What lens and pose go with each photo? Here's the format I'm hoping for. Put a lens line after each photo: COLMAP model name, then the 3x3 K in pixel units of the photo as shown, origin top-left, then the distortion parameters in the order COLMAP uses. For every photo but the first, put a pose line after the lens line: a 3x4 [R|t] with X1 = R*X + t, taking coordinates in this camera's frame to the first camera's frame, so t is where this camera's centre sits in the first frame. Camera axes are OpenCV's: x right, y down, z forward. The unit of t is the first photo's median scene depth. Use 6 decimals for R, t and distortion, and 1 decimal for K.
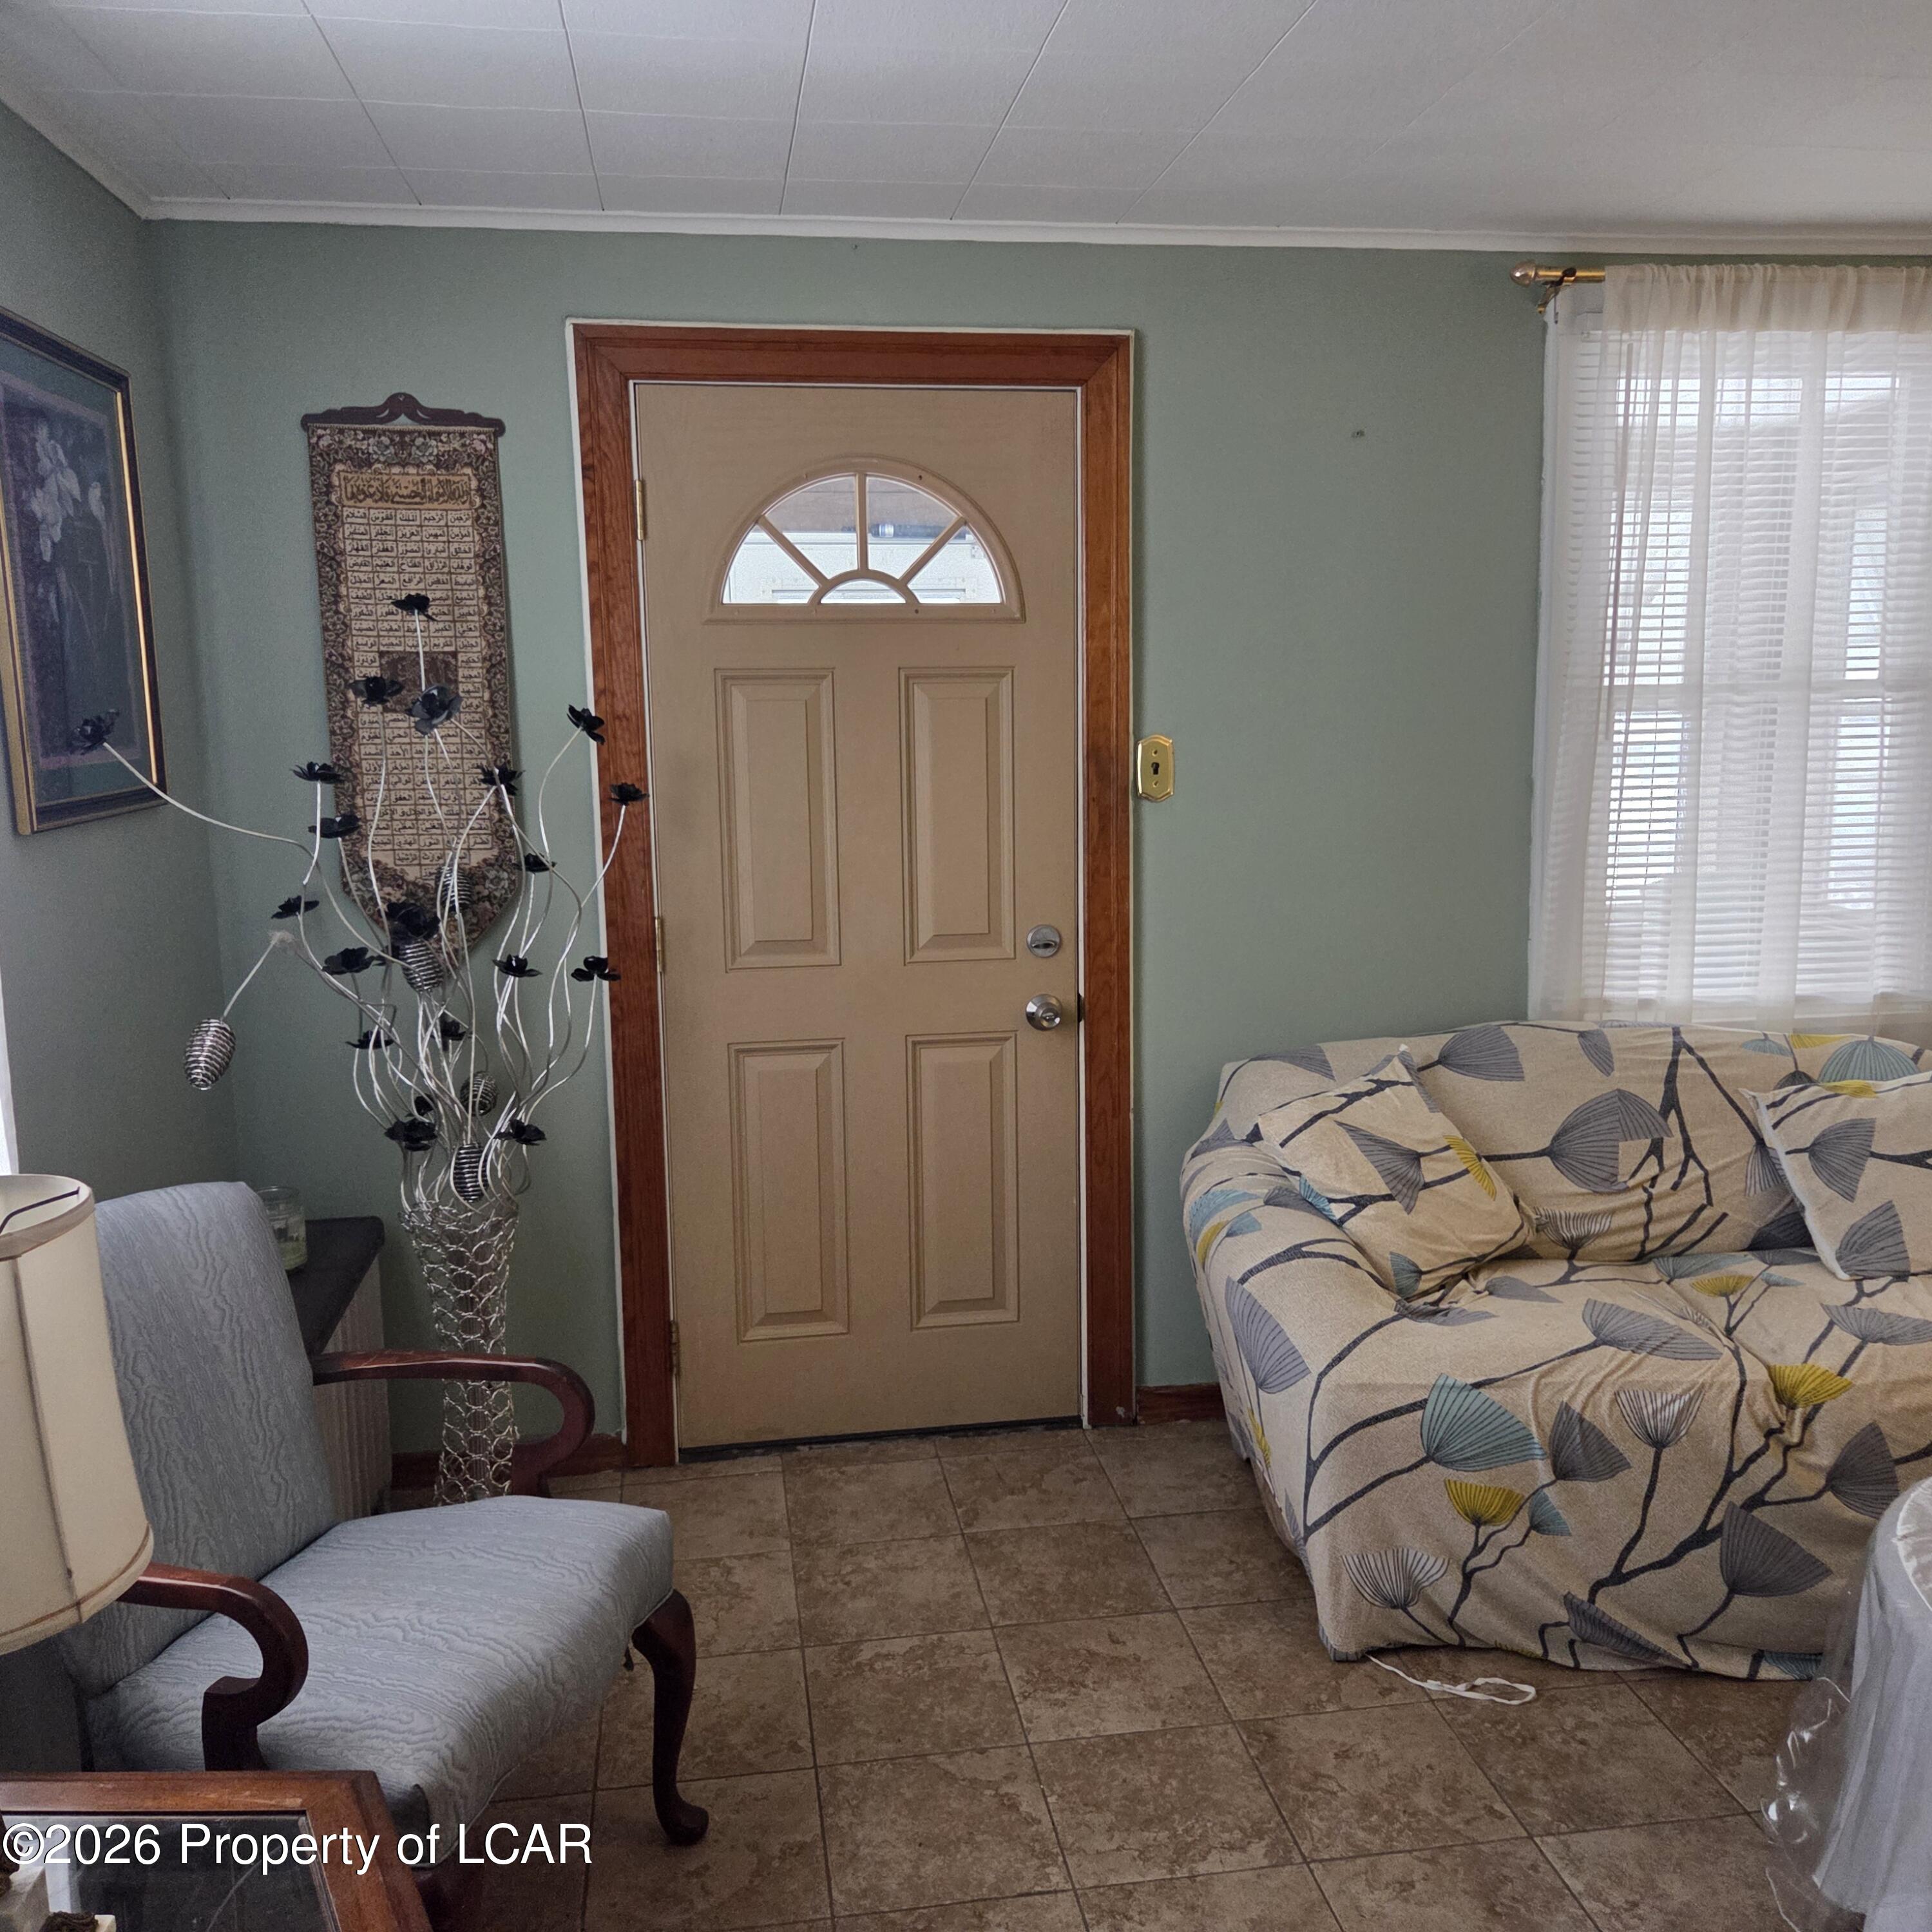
lens RADIAL K [[1697.9, 0, 966.0], [0, 1697.9, 966.0], [0, 0, 1]] dist [0.060319, -0.017084]
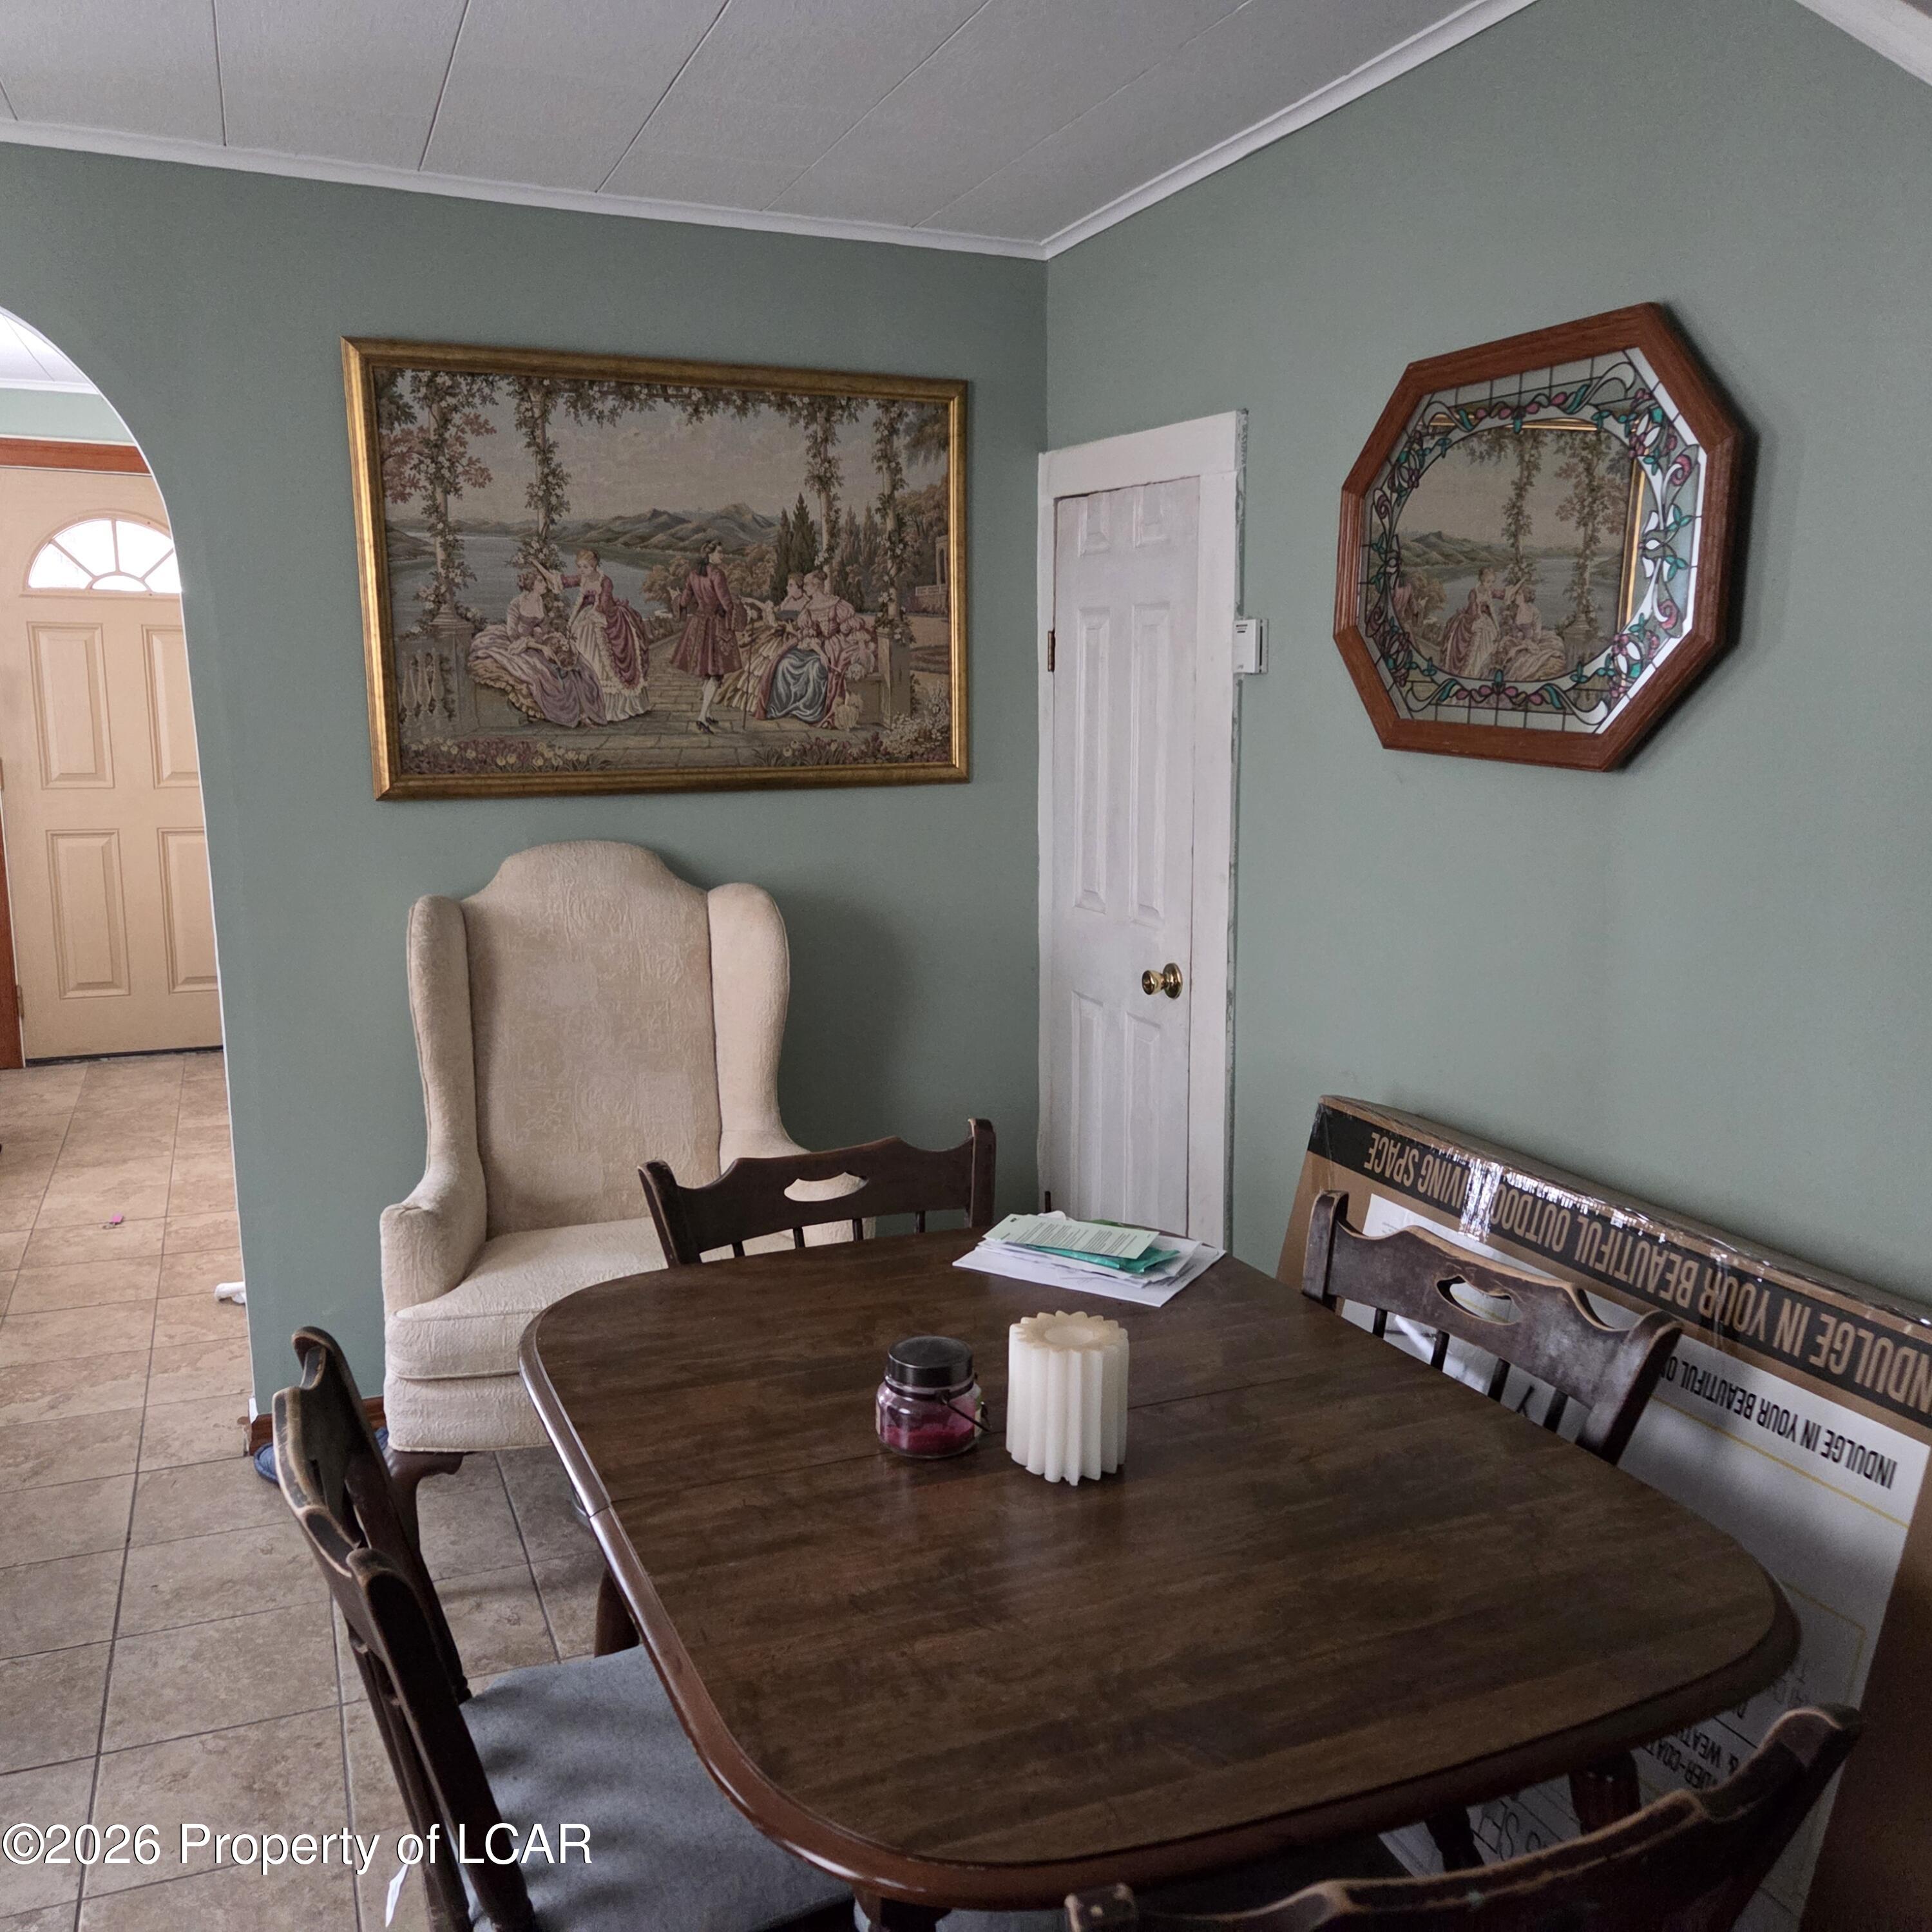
lens RADIAL K [[1732.9, 0, 999.7], [0, 1732.9, 966.6], [0, 0, 1]] dist [0.034561, 0.001420]
pose [[0.969823, -0.019450, 0.243033, 0.415929], [0.014859, 0.999675, 0.020710, 0.178448], [-0.243357, -0.016474, 0.969797, -1.130435]]
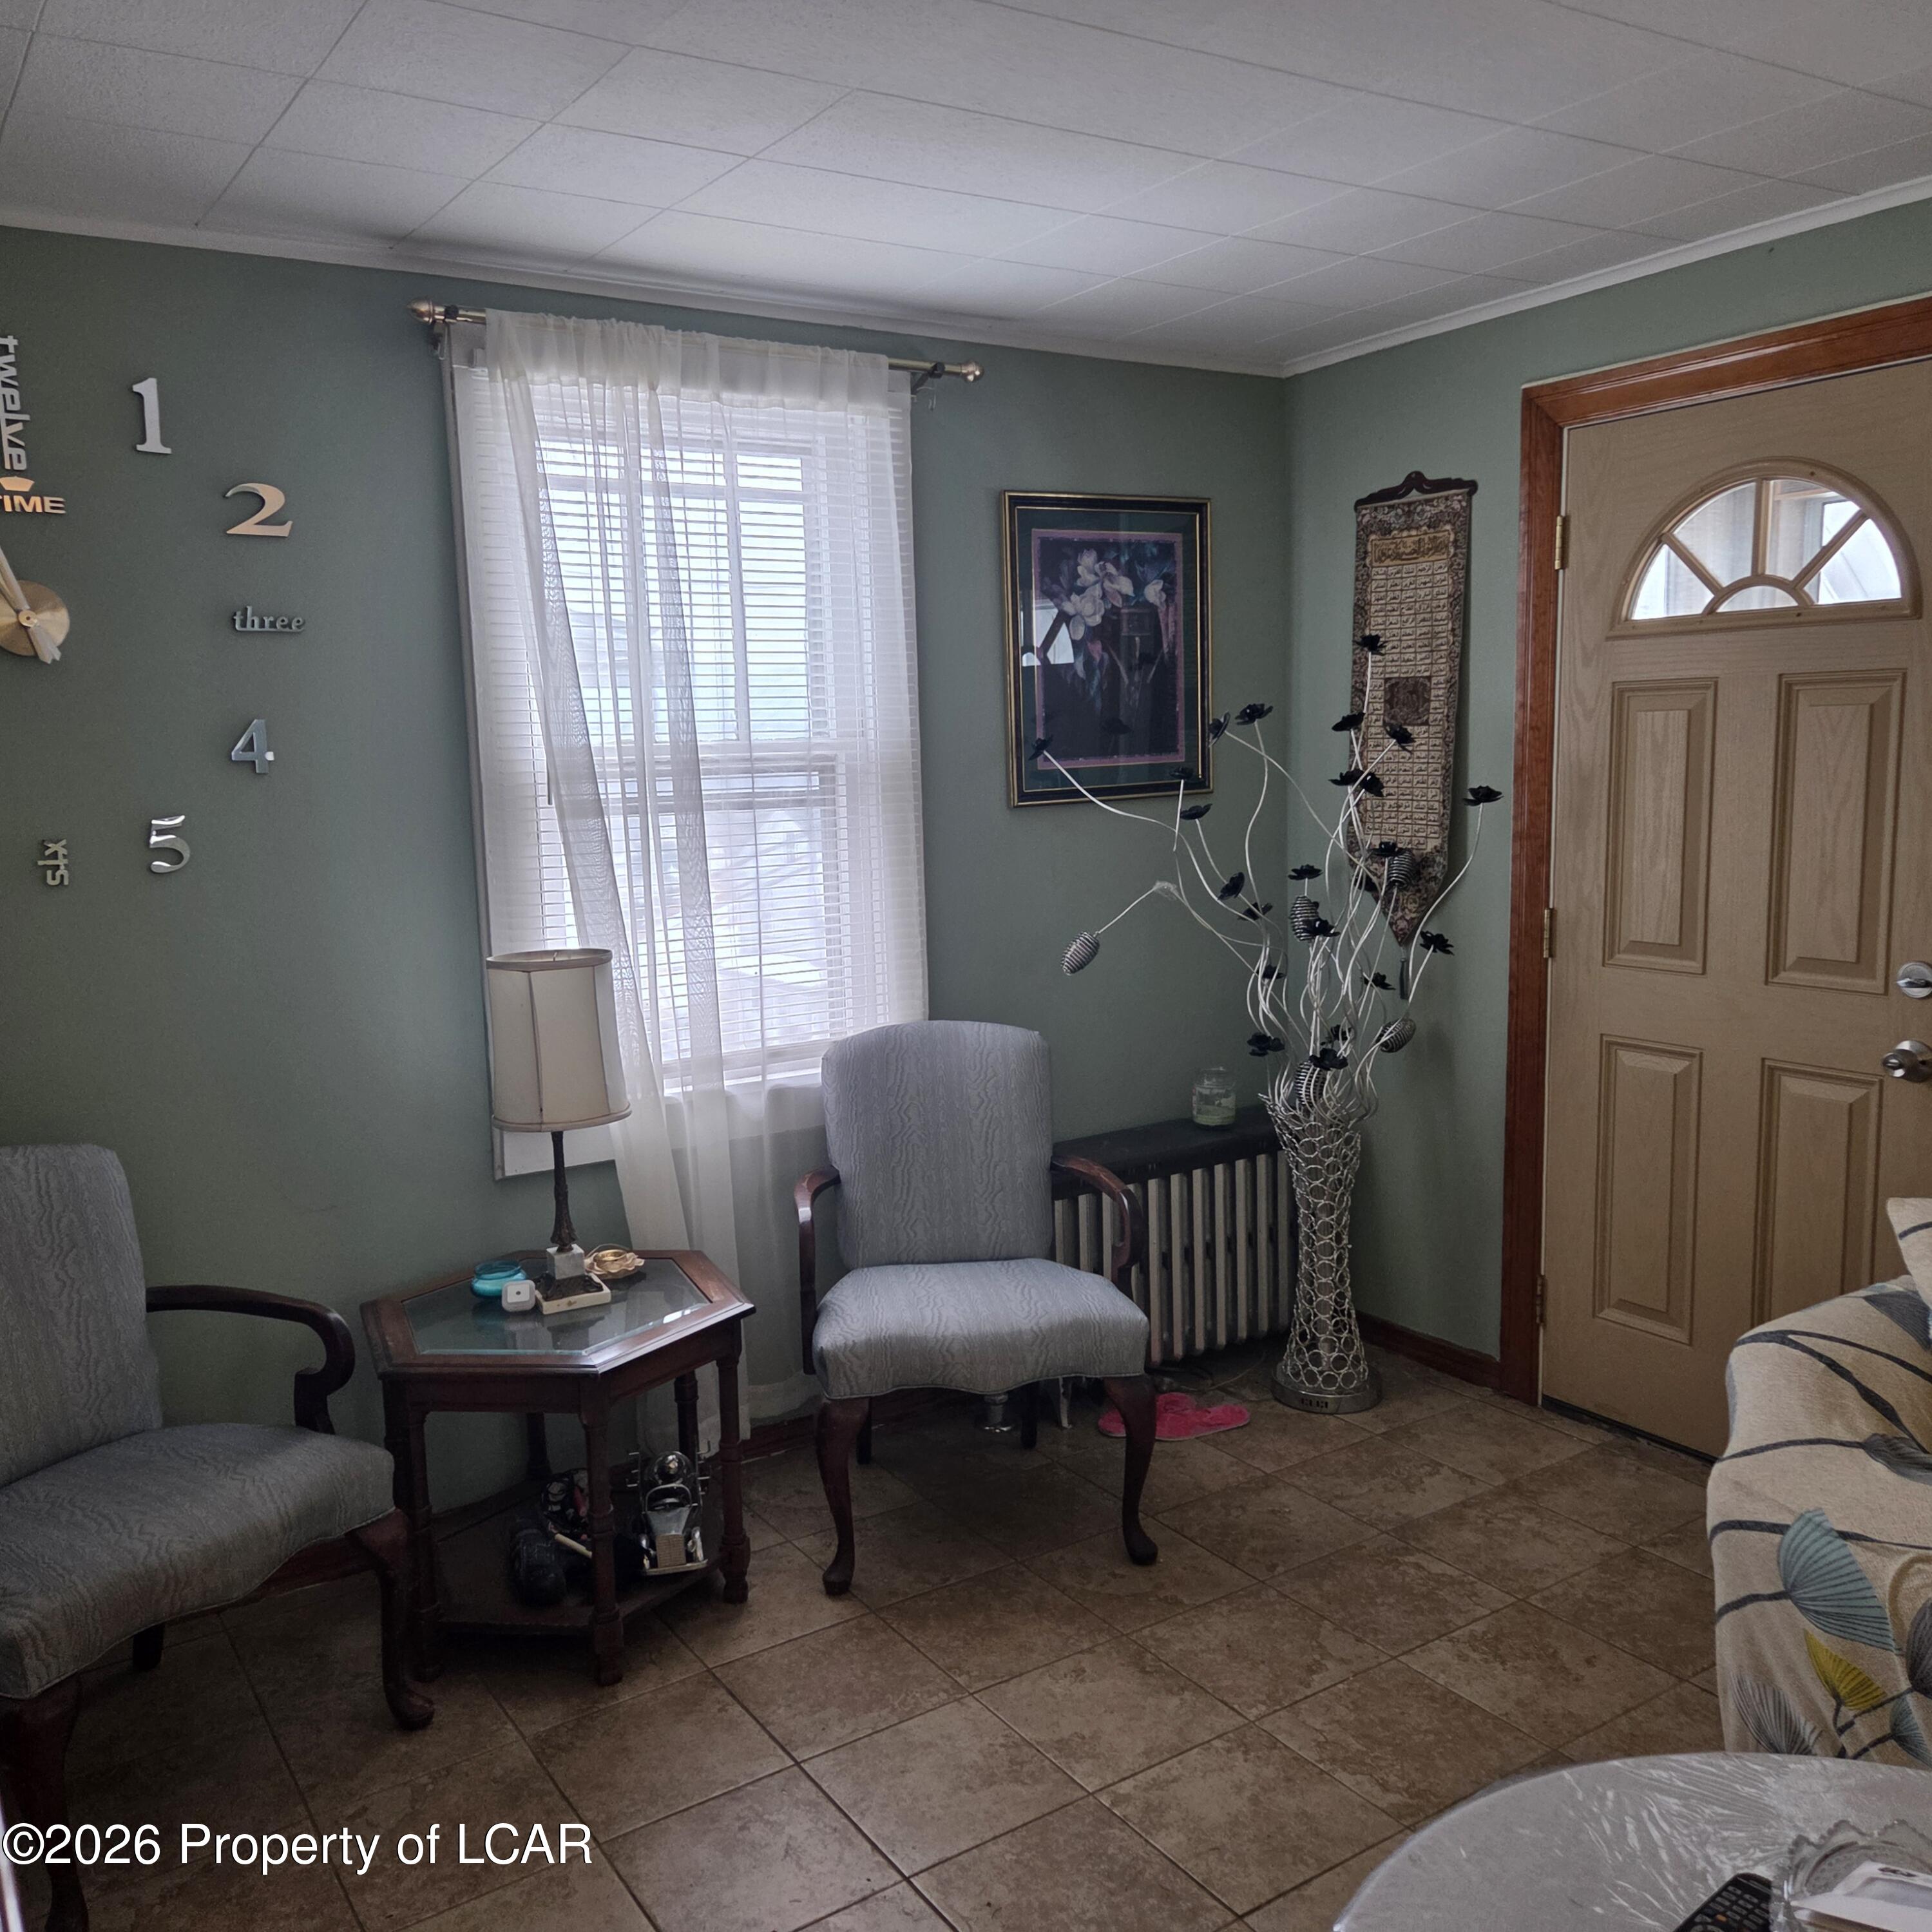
lens RADIAL K [[1732.9, 0, 999.7], [0, 1732.9, 966.6], [0, 0, 1]] dist [0.034561, 0.001420]
pose [[0.425971, 0.123691, -0.896242, 0.715078], [-0.116475, 0.989864, 0.081253, -0.043403], [0.897208, 0.069778, 0.436061, 0.197171]]
